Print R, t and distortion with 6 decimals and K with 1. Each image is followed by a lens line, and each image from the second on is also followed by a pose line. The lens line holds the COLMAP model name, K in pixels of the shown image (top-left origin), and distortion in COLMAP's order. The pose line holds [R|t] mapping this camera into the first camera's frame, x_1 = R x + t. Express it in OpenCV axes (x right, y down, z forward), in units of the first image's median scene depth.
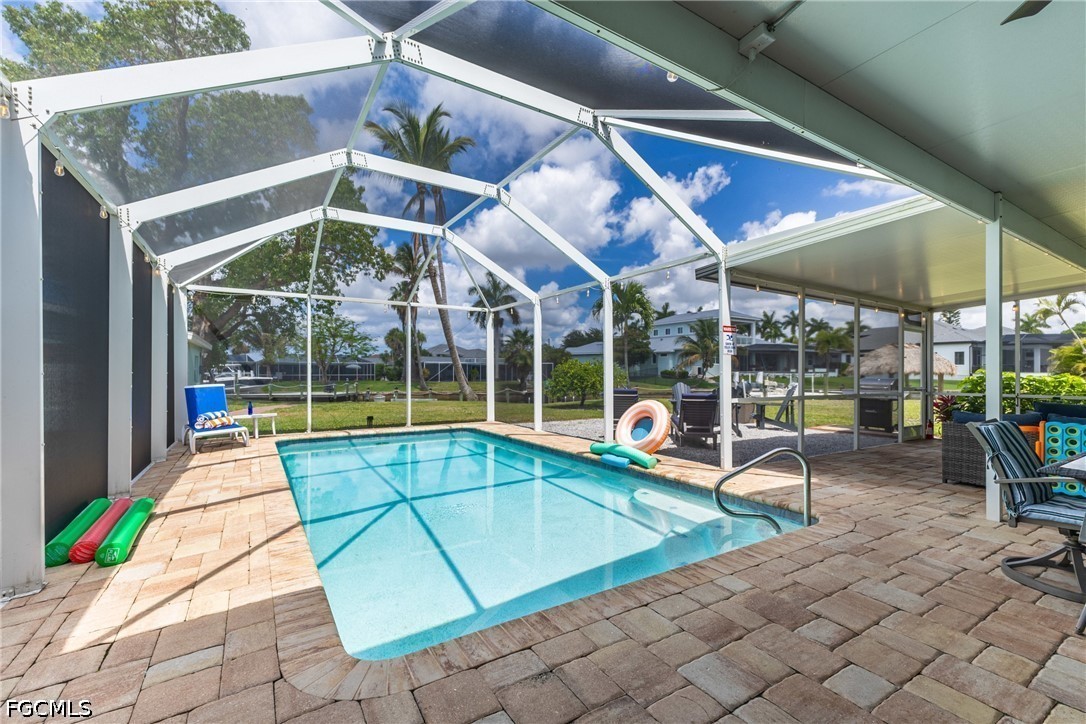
lens RADIAL K [[463.7, 0, 539.0], [0, 463.7, 366.7], [0, 0, 1]] dist [0.011549, -0.001812]
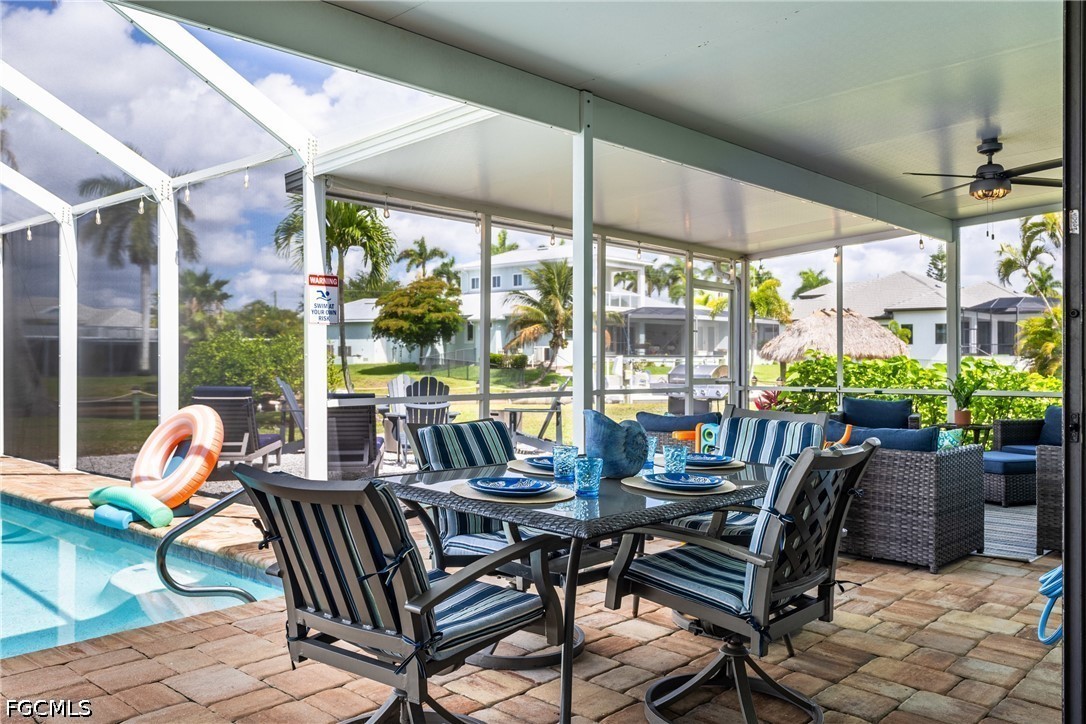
lens RADIAL K [[897.9, 0, 545.3], [0, 897.9, 359.4], [0, 0, 1]] dist [0.001315, -0.013224]
pose [[0.957870, -0.004480, 0.287166, 0.208451], [0.000677, 0.999911, 0.013343, 0.001682], [-0.287200, -0.012586, 0.957788, -0.090244]]
